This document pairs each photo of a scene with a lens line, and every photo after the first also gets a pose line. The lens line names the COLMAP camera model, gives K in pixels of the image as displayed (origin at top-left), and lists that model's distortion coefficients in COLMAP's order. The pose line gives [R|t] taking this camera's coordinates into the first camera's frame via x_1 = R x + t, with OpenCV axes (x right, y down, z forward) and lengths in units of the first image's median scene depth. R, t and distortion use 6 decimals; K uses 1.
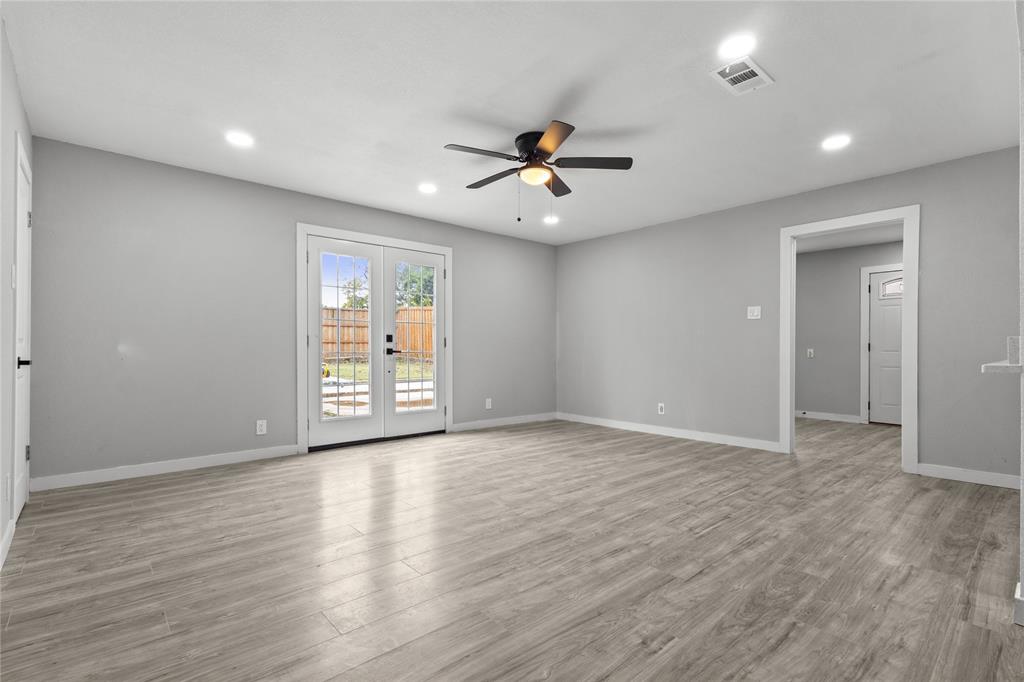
lens RADIAL K [[474.7, 0, 510.5], [0, 474.7, 347.4], [0, 0, 1]] dist [-0.000270, 0.003004]
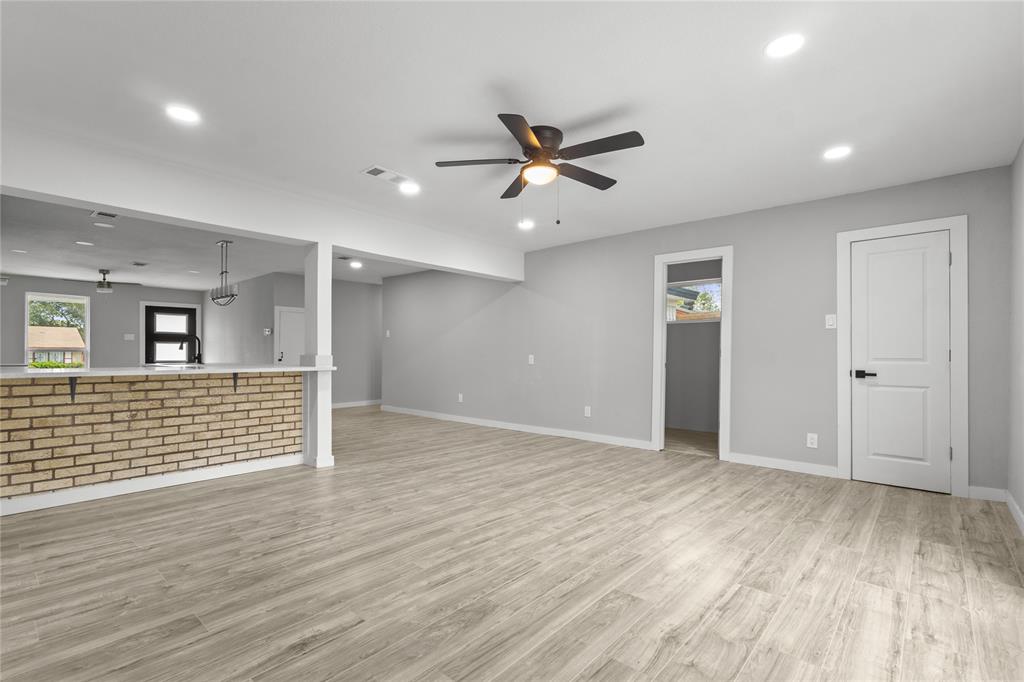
lens RADIAL K [[474.7, 0, 509.6], [0, 474.7, 349.5], [0, 0, 1]] dist [-0.000270, 0.003004]
pose [[-0.992967, -0.009590, -0.118001, 0.187614], [-0.007851, 0.999854, -0.015196, -0.011123], [0.118129, -0.014163, -0.992897, 1.655159]]
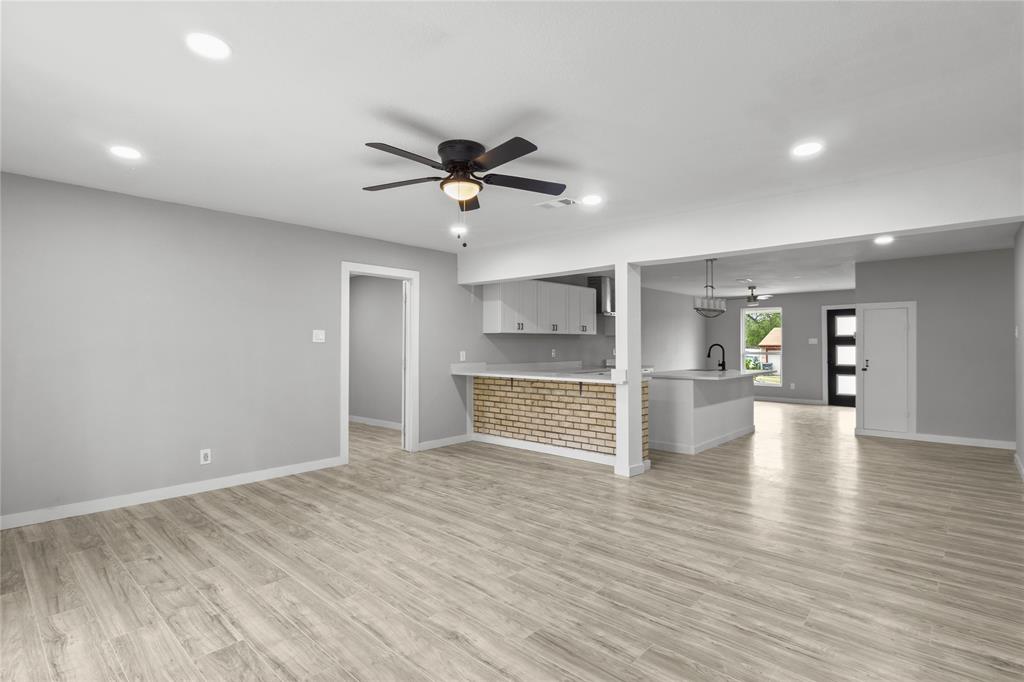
lens RADIAL K [[498.9, 0, 509.3], [0, 498.9, 351.6], [0, 0, 1]] dist [0.000066, -0.001638]
pose [[-0.102534, -0.016112, 0.994599, -0.737470], [-0.006438, 0.999859, 0.015534, -0.074363], [-0.994709, -0.004810, -0.102624, 0.877256]]
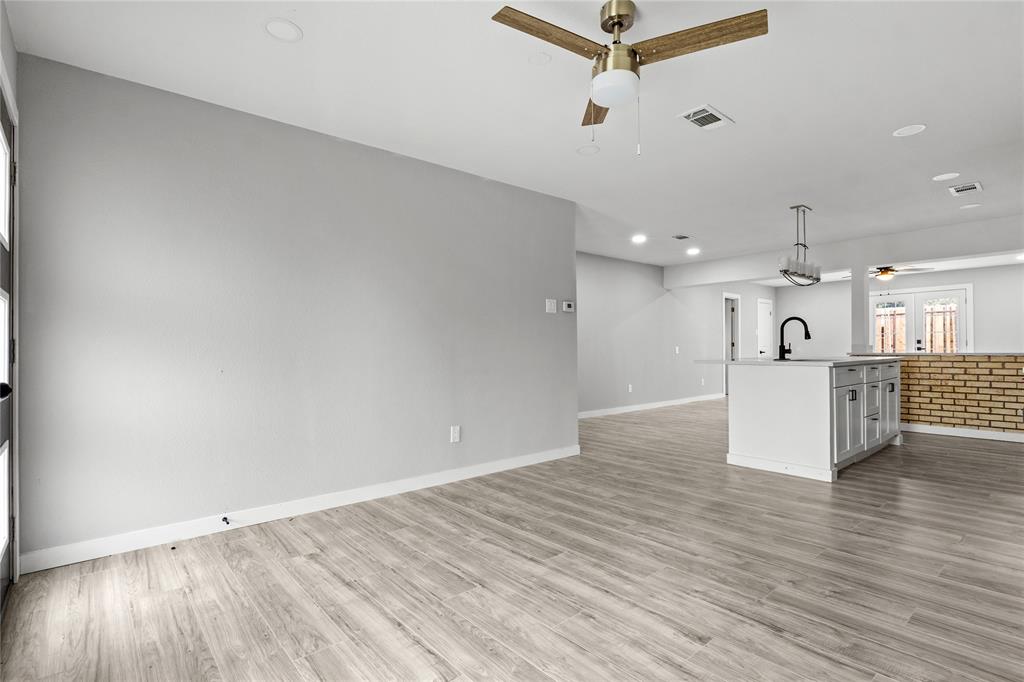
lens RADIAL K [[498.9, 0, 512.1], [0, 498.9, 340.0], [0, 0, 1]] dist [0.000066, -0.001638]
pose [[-0.008298, -0.020246, -0.999761, 2.279532], [0.013161, 0.999706, -0.020354, -0.009339], [0.999879, -0.013327, -0.008029, -0.773135]]
